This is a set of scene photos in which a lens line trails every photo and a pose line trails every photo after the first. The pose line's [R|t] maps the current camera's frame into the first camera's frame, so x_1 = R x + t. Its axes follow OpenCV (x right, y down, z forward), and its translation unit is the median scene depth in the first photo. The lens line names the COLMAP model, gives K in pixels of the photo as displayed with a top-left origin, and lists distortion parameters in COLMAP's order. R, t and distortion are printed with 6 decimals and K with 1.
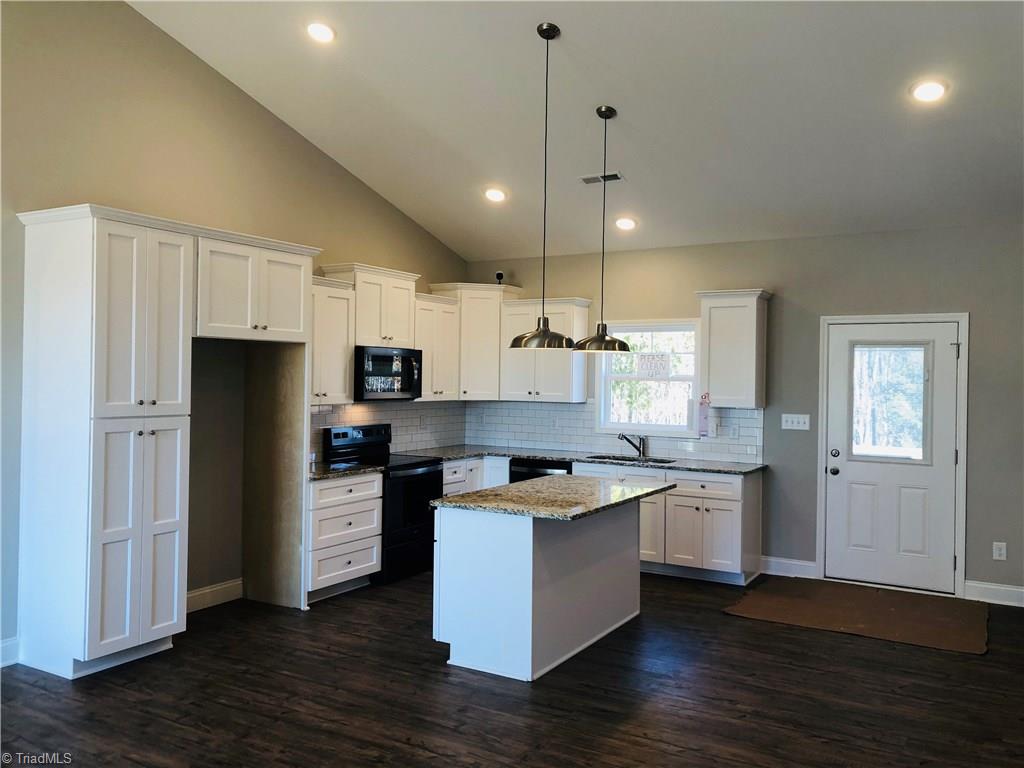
lens RADIAL K [[835.8, 0, 509.5], [0, 835.8, 378.7], [0, 0, 1]] dist [0.027655, -0.012645]
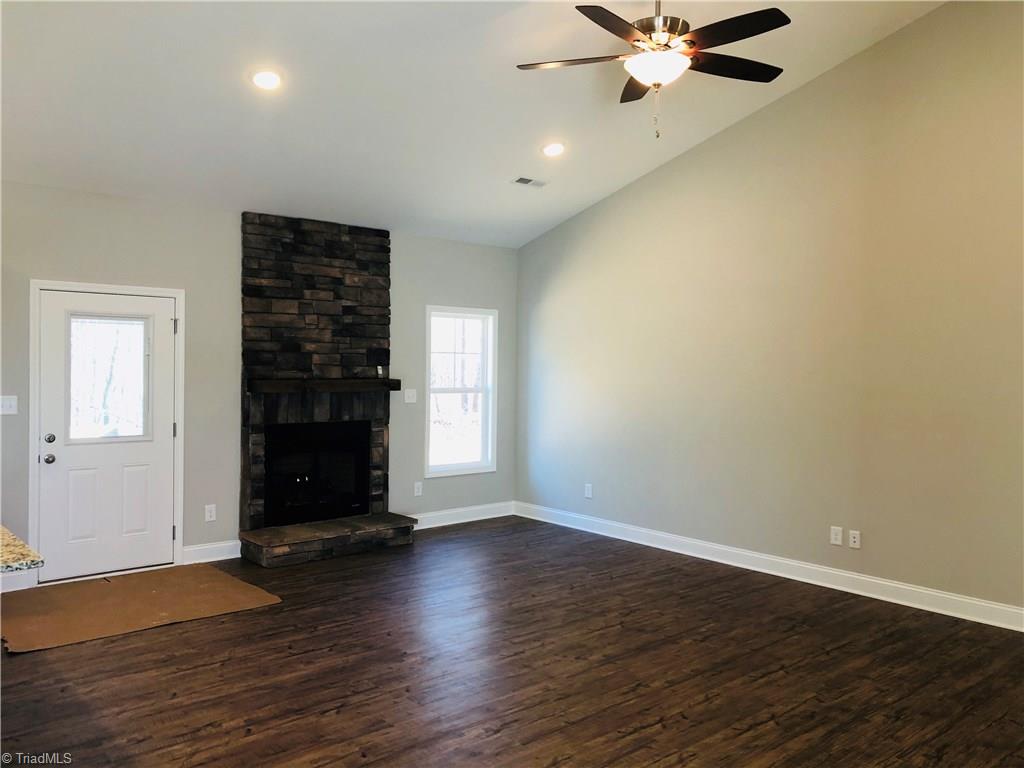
lens RADIAL K [[835.8, 0, 511.9], [0, 835.8, 385.1], [0, 0, 1]] dist [0.027655, -0.012645]
pose [[0.314327, -0.036112, 0.948628, -0.335067], [-0.006672, 0.999168, 0.040246, -0.005859], [-0.949291, -0.018979, 0.313824, 0.316992]]
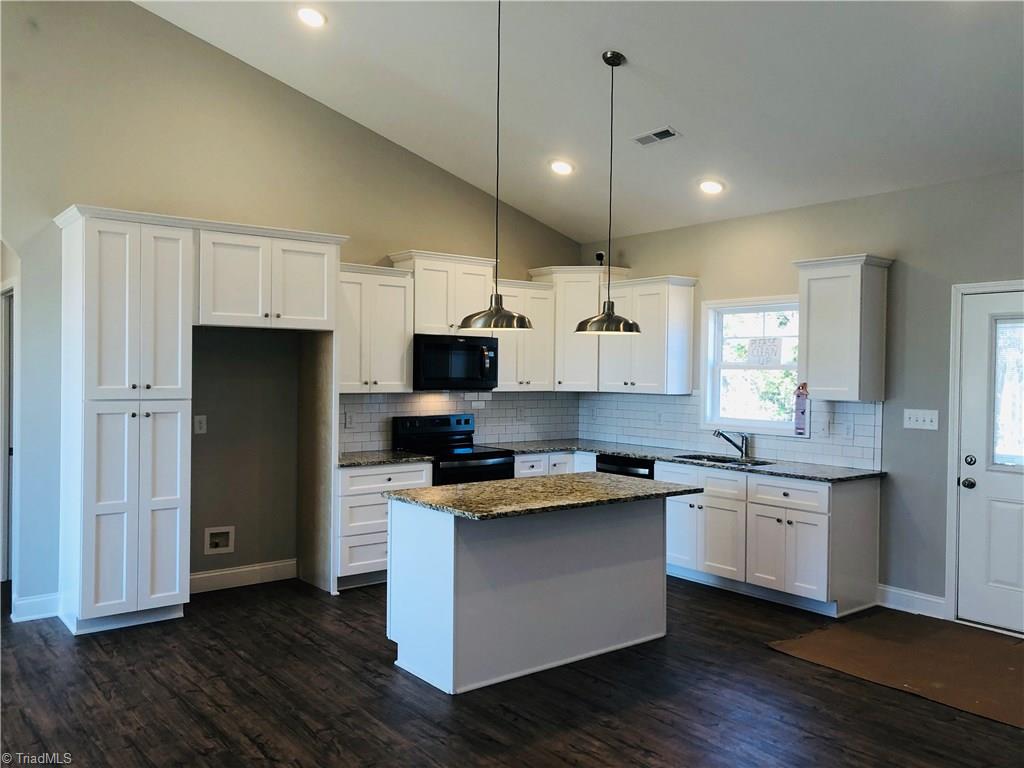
lens RADIAL K [[835.8, 0, 503.6], [0, 835.8, 384.1], [0, 0, 1]] dist [0.027655, -0.012645]
pose [[0.930045, 0.002955, -0.367434, 0.317149], [0.000720, 0.999951, 0.009864, 0.011867], [0.367445, -0.009439, 0.929997, 0.137603]]
